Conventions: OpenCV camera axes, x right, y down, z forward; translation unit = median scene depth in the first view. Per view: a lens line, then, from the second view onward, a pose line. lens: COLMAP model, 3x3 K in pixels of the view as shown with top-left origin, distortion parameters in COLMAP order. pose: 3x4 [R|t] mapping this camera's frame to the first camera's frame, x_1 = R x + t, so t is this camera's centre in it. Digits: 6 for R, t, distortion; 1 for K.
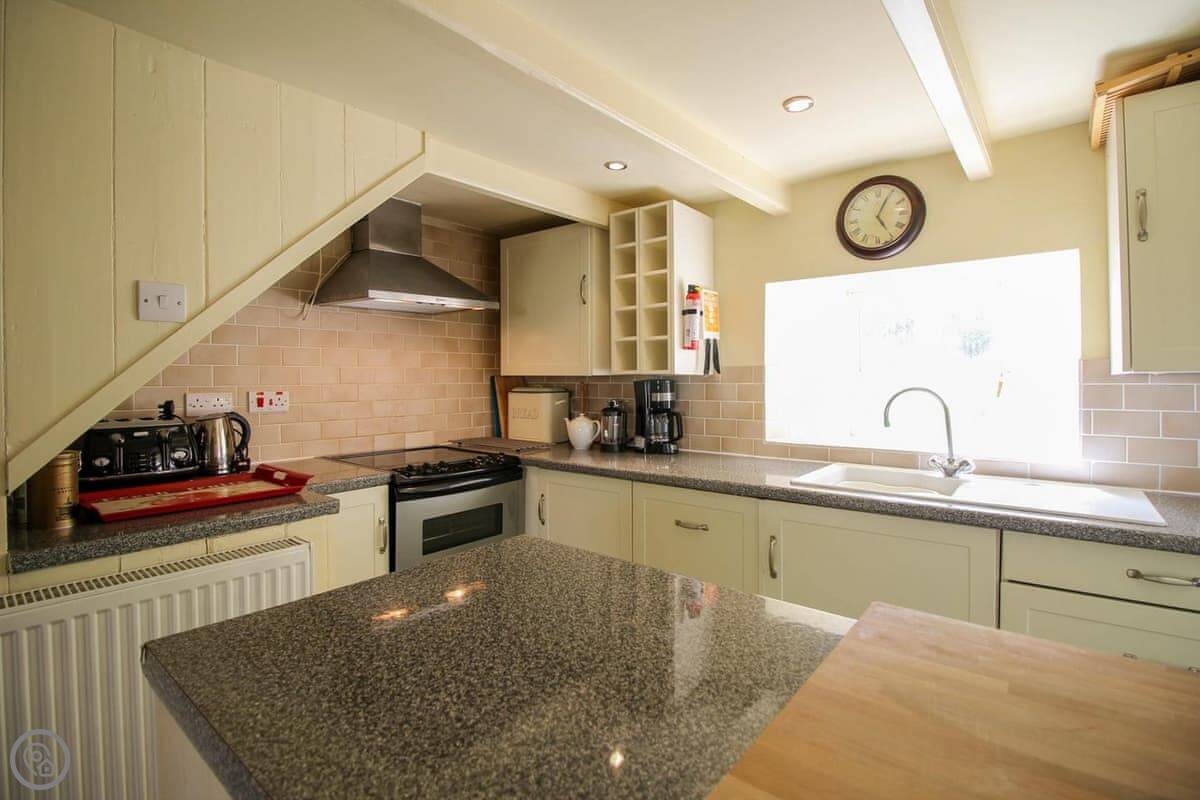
lens RADIAL K [[554.5, 0, 603.4], [0, 554.5, 390.0], [0, 0, 1]] dist [-0.006286, -0.006041]
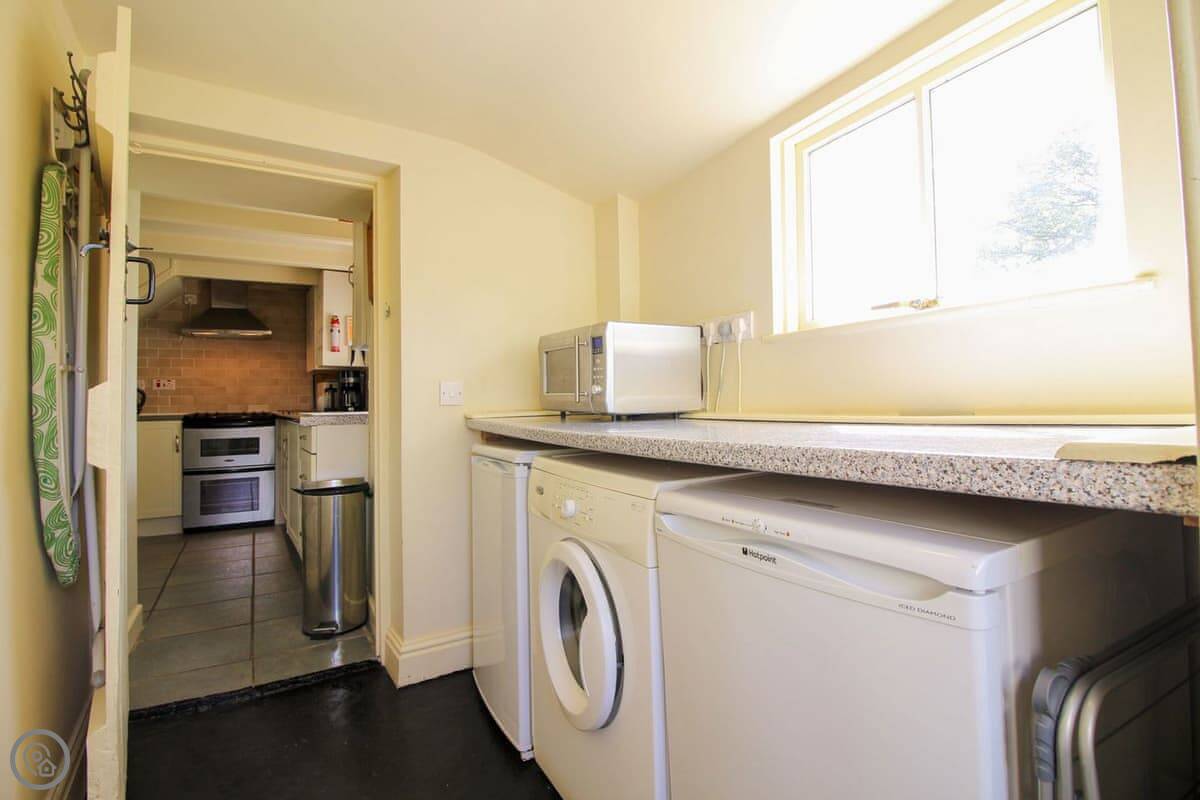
lens RADIAL K [[554.5, 0, 603.2], [0, 554.5, 383.8], [0, 0, 1]] dist [-0.006286, -0.006041]
pose [[0.950723, -0.022773, -0.309205, 1.488791], [0.007759, 0.998734, -0.049699, 0.123494], [0.309946, 0.044851, 0.949696, -0.419901]]
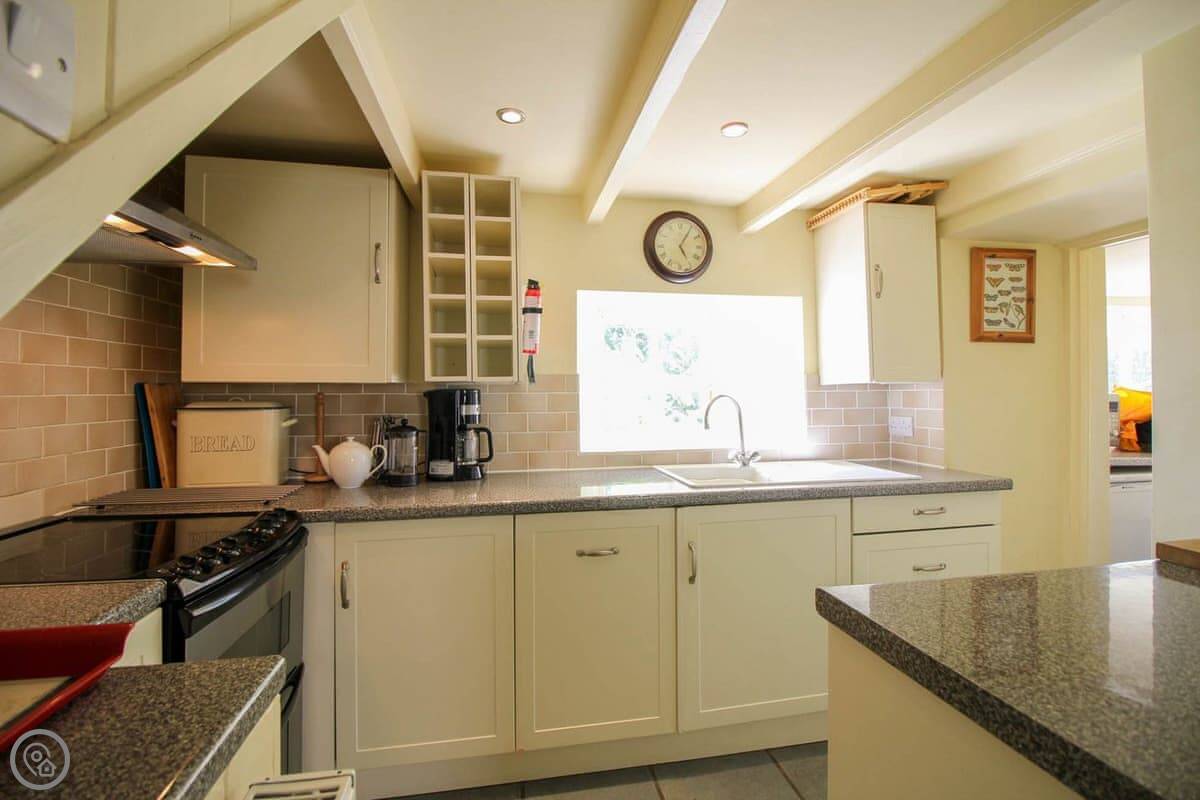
lens RADIAL K [[554.5, 0, 601.5], [0, 554.5, 389.4], [0, 0, 1]] dist [-0.006286, -0.006041]
pose [[0.651429, 0.002277, 0.758706, -0.415456], [0.018139, 0.999663, -0.018575, 0.001051], [-0.758493, 0.025862, 0.651168, 0.336194]]
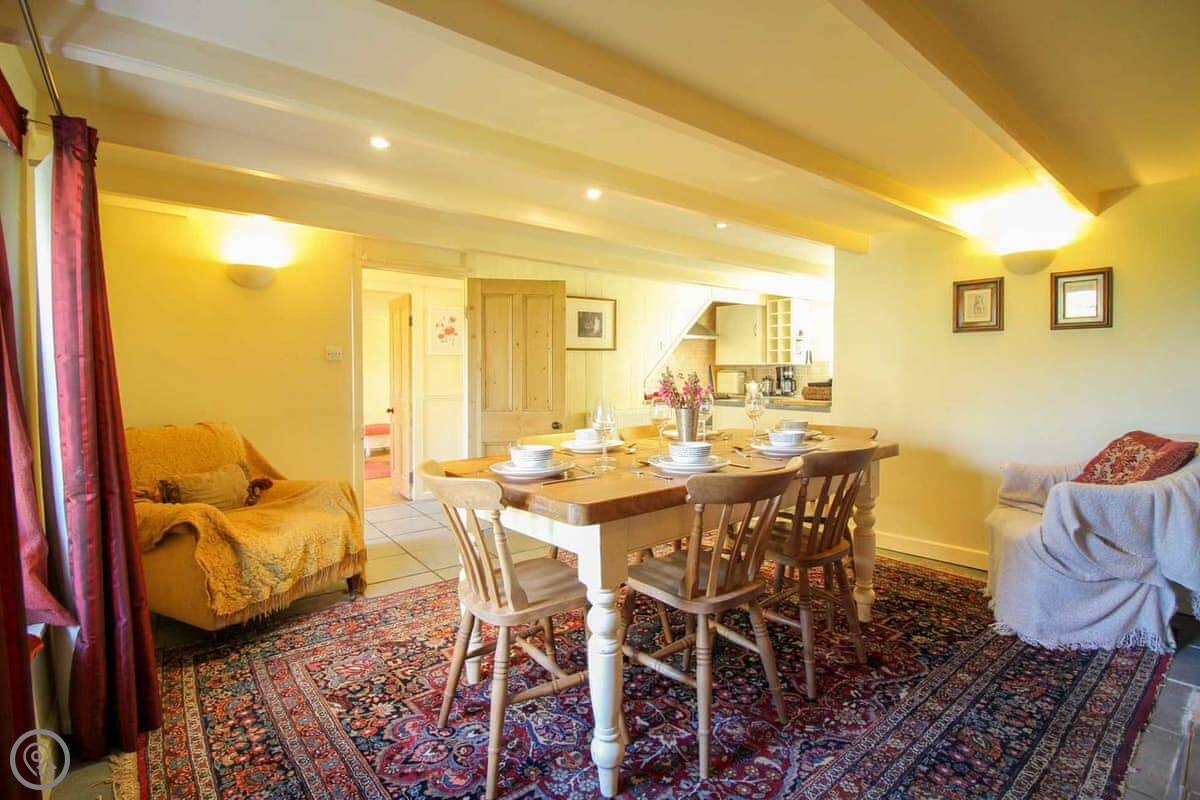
lens RADIAL K [[554.5, 0, 602.1], [0, 554.5, 394.4], [0, 0, 1]] dist [-0.006286, -0.006041]
pose [[0.975948, 0.006861, -0.217895, -0.172730], [0.000094, 0.999491, 0.031893, 0.028617], [0.218003, -0.031147, 0.975451, -1.678695]]
